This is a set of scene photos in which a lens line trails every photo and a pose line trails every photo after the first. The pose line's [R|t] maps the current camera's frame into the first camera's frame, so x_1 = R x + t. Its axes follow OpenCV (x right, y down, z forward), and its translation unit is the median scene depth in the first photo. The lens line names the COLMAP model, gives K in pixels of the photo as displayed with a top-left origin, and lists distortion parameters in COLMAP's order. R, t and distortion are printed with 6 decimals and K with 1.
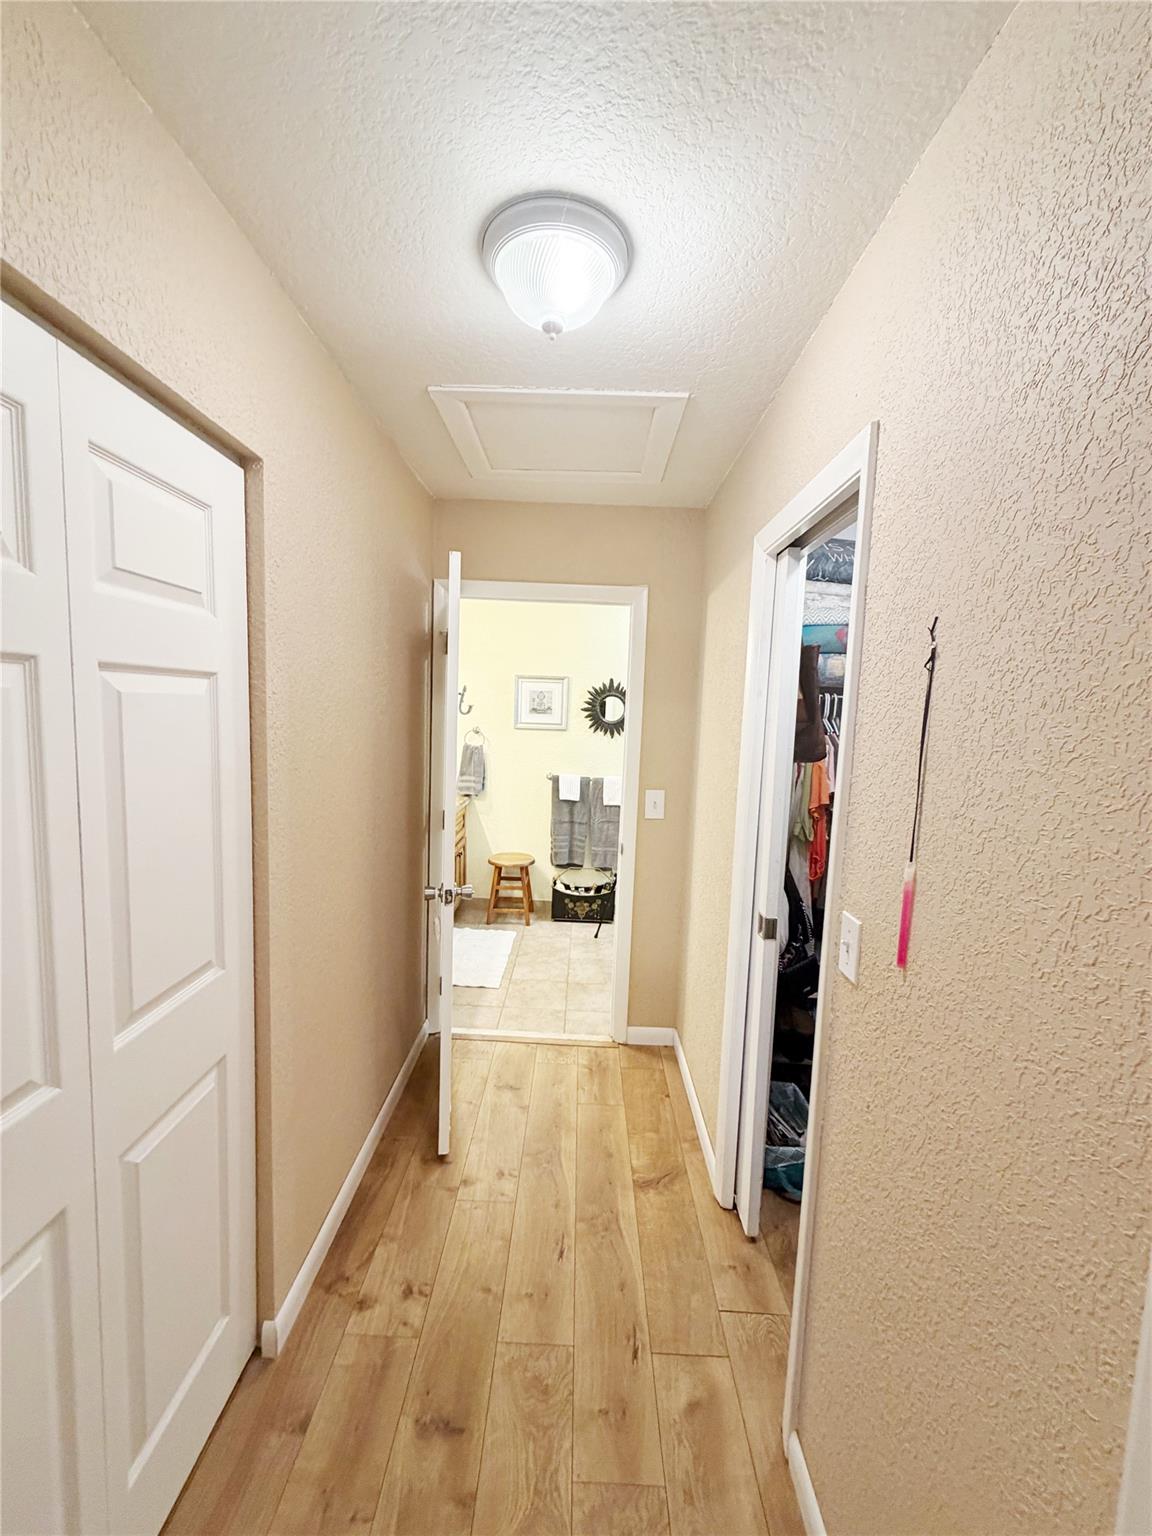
lens RADIAL K [[614.0, 0, 573.4], [0, 614.0, 763.4], [0, 0, 1]] dist [-0.001011, 0.000264]
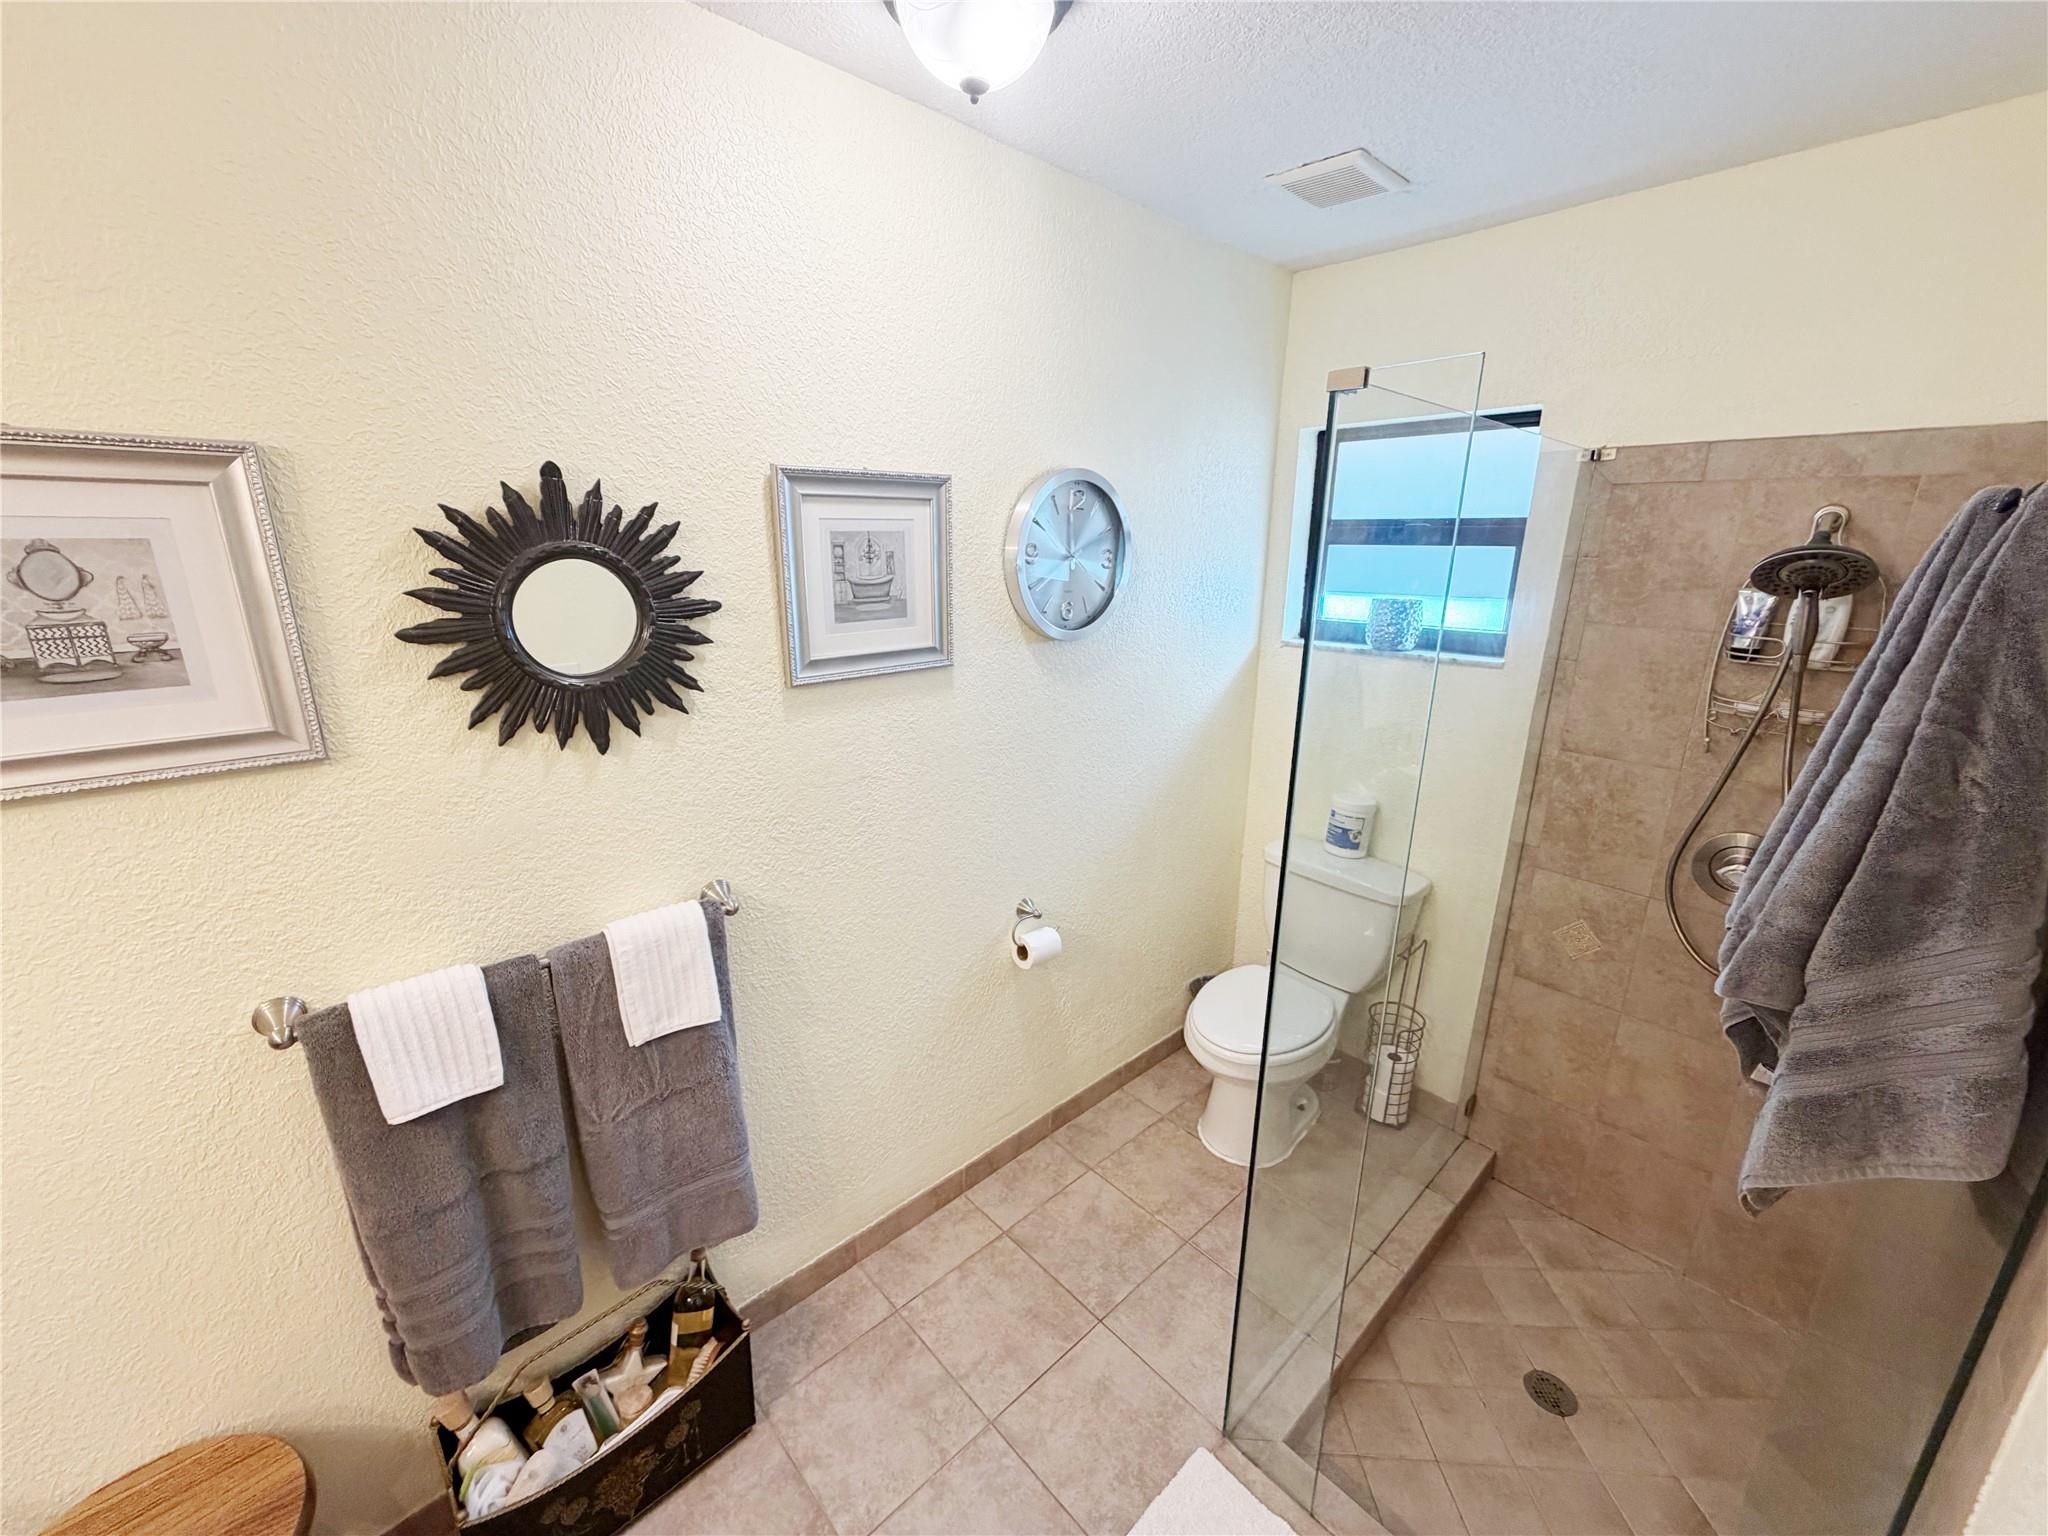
lens RADIAL K [[818.7, 0, 1023.8], [0, 818.7, 774.2], [0, 0, 1]] dist [-0.001011, 0.000264]
pose [[0.723318, -0.221368, 0.654070, -0.021358], [0.093909, 0.969956, 0.224427, -0.085562], [-0.684100, -0.100909, 0.722375, 0.686690]]
